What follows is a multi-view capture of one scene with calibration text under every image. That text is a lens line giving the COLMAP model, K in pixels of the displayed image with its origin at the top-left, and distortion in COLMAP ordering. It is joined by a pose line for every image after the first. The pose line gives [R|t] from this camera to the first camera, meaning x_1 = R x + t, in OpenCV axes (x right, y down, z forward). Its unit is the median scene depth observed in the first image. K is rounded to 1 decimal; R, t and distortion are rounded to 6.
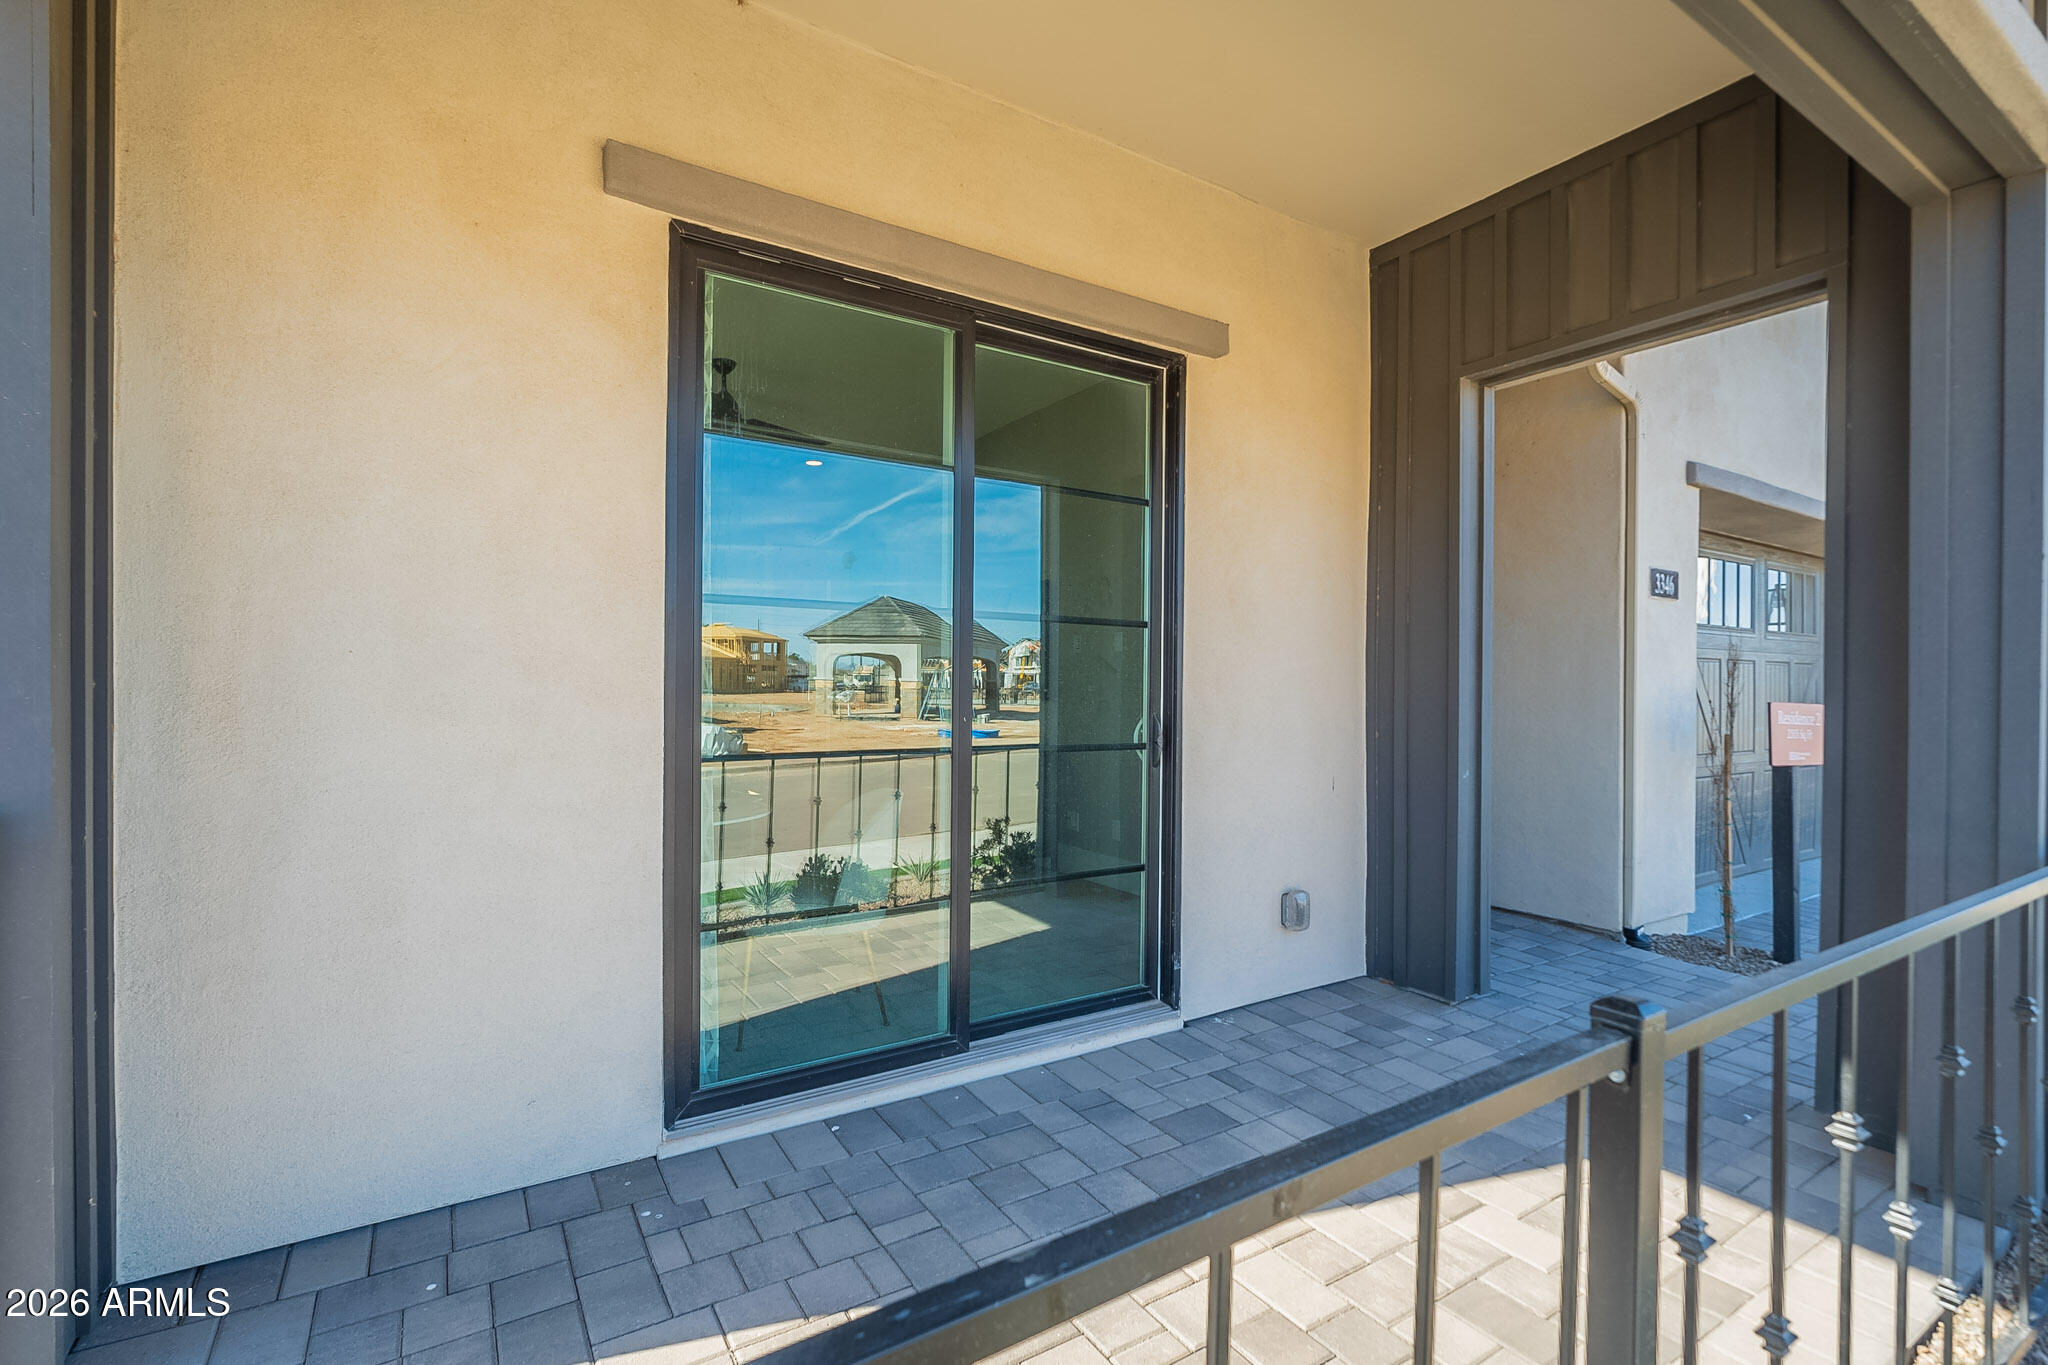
lens RADIAL K [[901.4, 0, 1026.4], [0, 901.4, 691.1], [0, 0, 1]] dist [-0.001951, -0.001267]
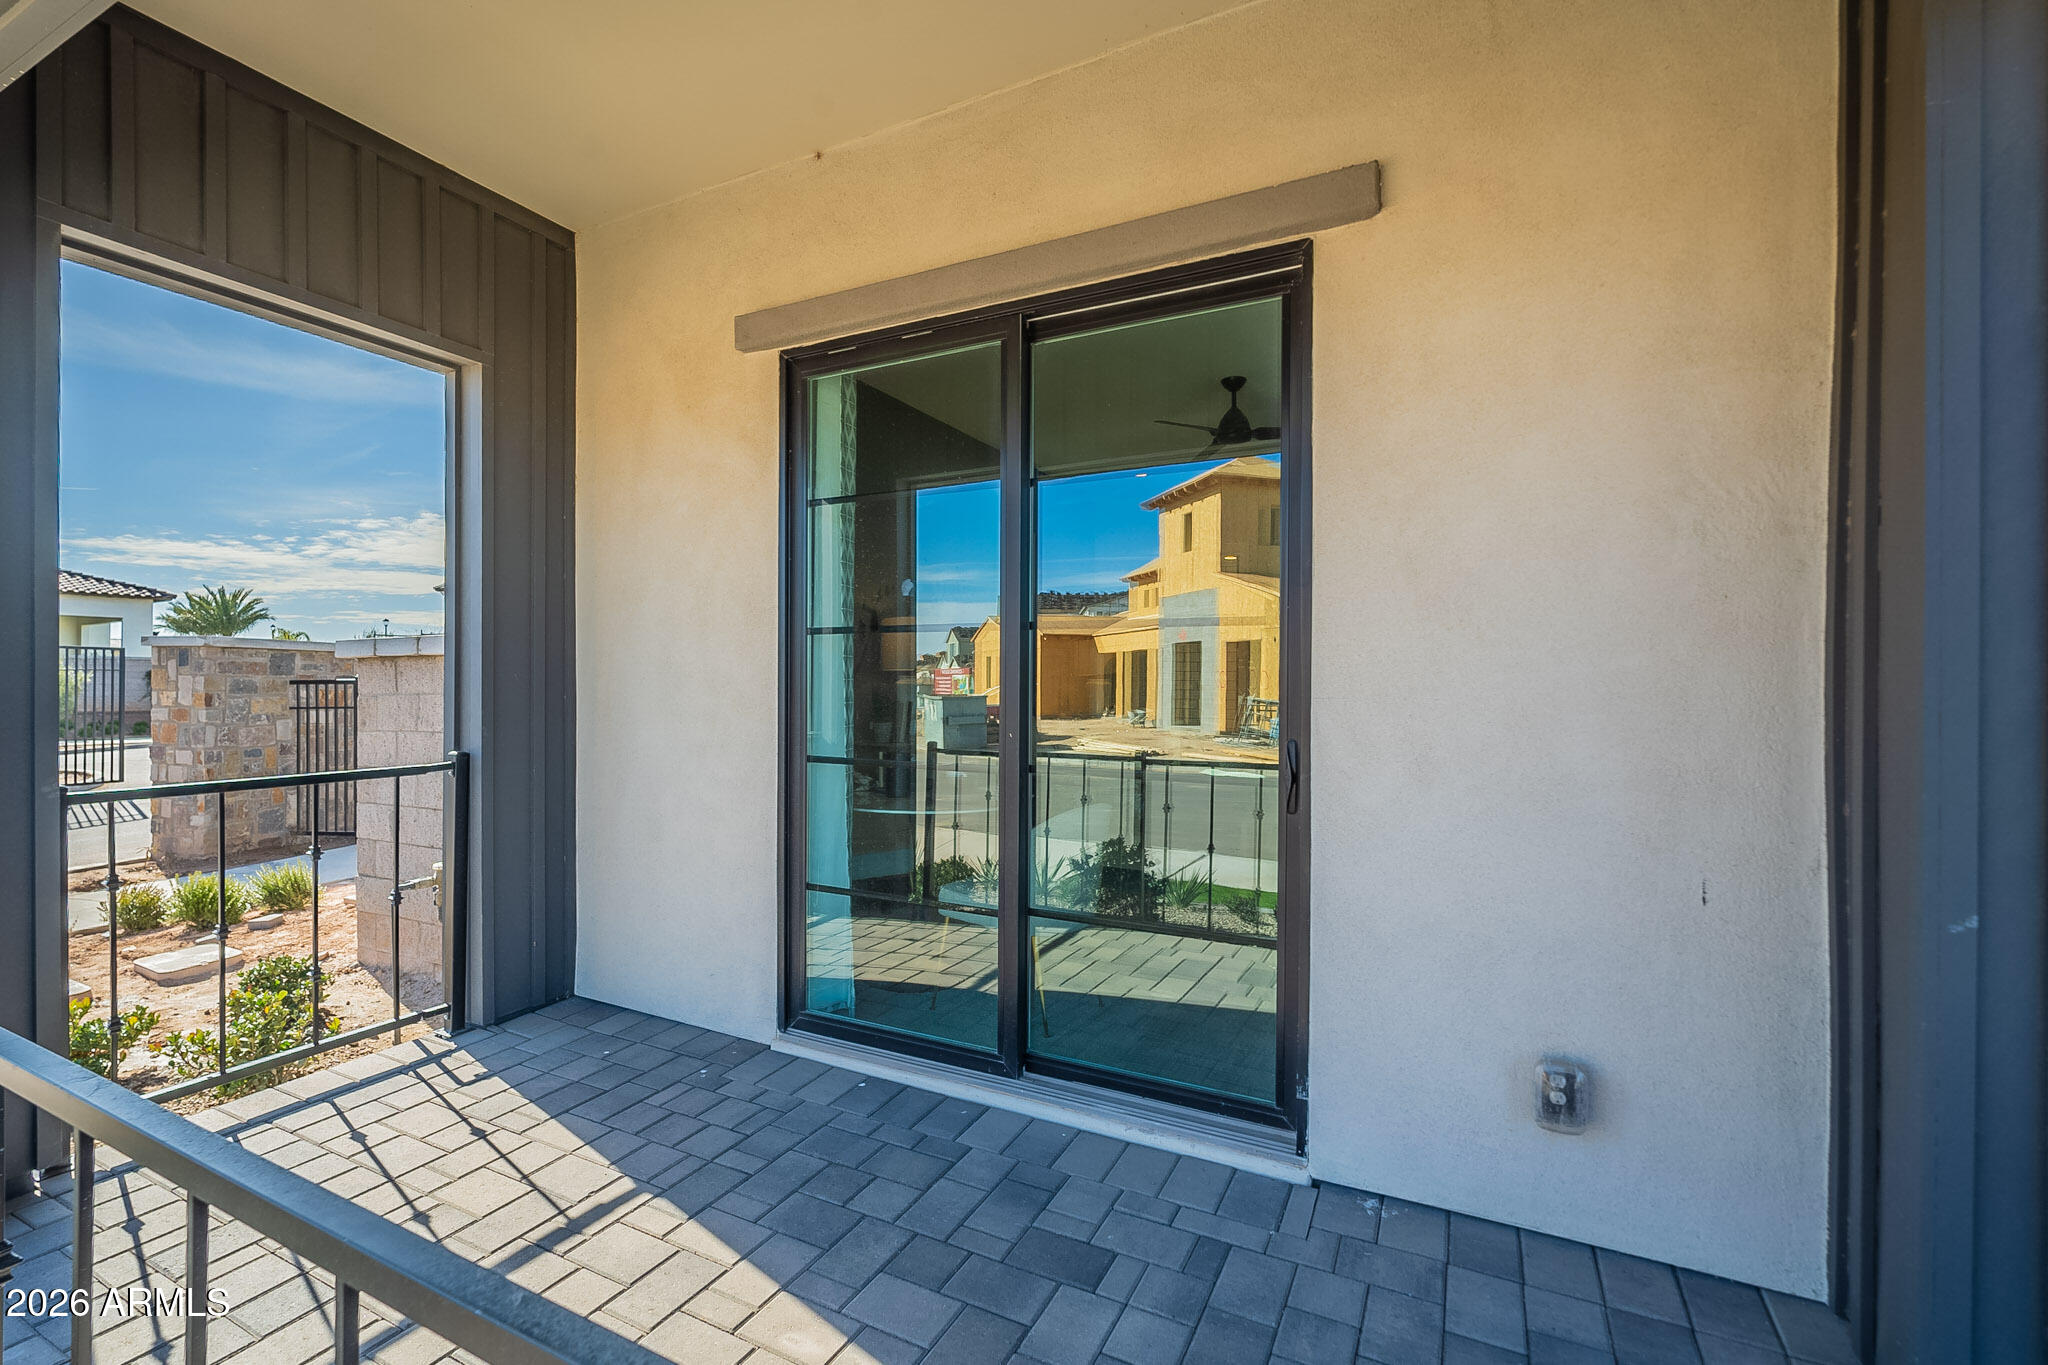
lens RADIAL K [[901.4, 0, 1022.2], [0, 901.4, 686.7], [0, 0, 1]] dist [-0.001951, -0.001267]
pose [[0.513195, 0.000046, -0.858272, 0.775275], [-0.005139, 0.999982, -0.003019, -0.018284], [0.858257, 0.005959, 0.513186, 0.512514]]
